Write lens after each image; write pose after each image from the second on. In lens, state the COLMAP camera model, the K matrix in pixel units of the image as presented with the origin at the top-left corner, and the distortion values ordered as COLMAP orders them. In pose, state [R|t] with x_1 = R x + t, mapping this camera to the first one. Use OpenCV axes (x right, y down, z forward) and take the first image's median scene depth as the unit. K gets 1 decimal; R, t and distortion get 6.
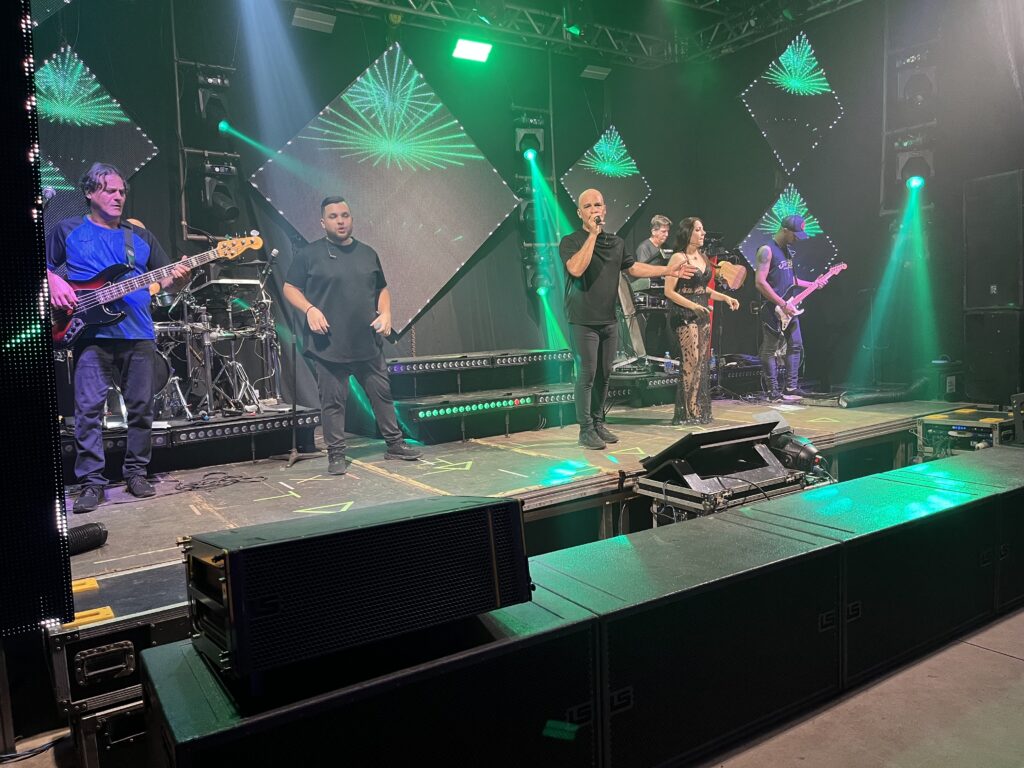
lens RADIAL K [[780.5, 0, 509.3], [0, 780.5, 390.3], [0, 0, 1]] dist [0.046252, -0.072279]
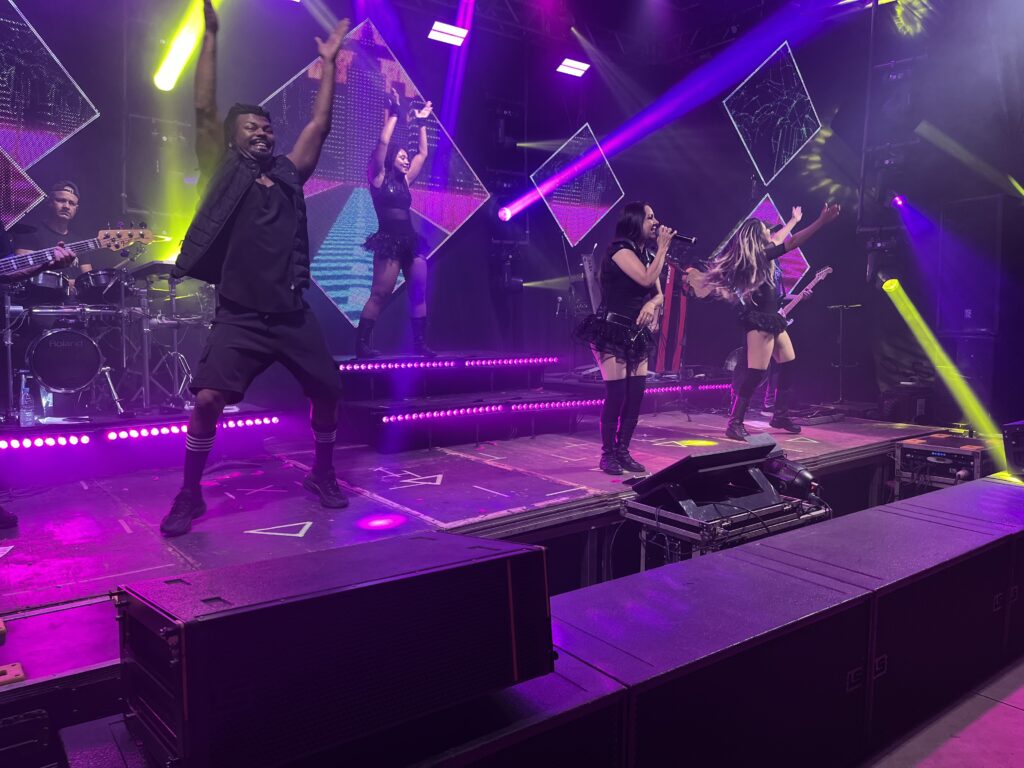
lens RADIAL K [[780.5, 0, 516.4], [0, 780.5, 377.9], [0, 0, 1]] dist [0.046252, -0.072279]
pose [[0.995349, 0.043715, 0.085848, -0.050120], [-0.042667, 0.998991, -0.014009, -0.014134], [-0.086374, 0.010281, 0.996210, 0.094677]]
